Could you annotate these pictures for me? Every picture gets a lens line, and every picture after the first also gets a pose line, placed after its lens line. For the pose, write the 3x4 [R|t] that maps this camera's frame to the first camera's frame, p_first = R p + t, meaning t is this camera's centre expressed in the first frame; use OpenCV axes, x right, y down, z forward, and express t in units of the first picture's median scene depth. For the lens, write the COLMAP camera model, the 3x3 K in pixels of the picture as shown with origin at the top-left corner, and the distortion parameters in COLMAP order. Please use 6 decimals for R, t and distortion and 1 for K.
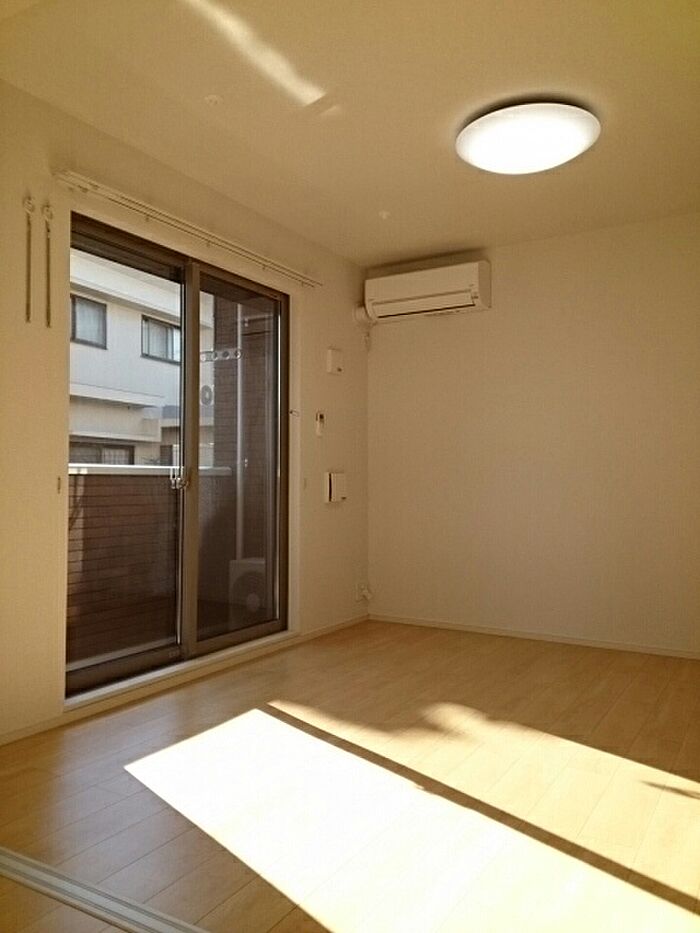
lens RADIAL K [[739.1, 0, 341.2], [0, 739.1, 467.9], [0, 0, 1]] dist [0.078629, -0.030540]
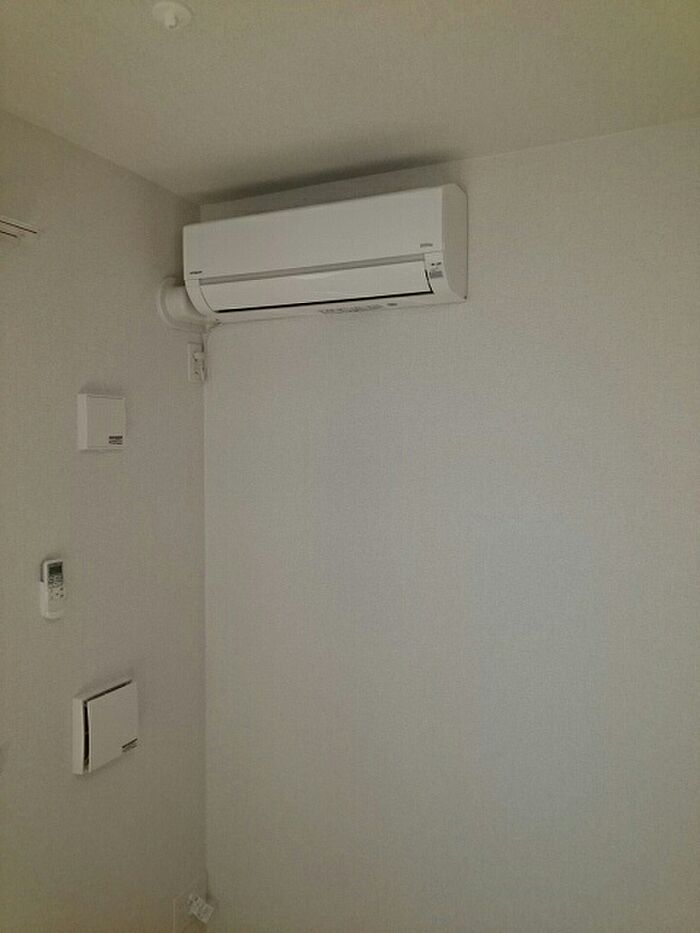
lens RADIAL K [[739.1, 0, 339.7], [0, 739.1, 487.5], [0, 0, 1]] dist [0.078629, -0.030540]
pose [[0.994980, -0.008110, 0.099743, 0.082655], [0.000565, 0.997150, 0.075442, -0.138663], [-0.100071, -0.075007, 0.992149, 0.570131]]
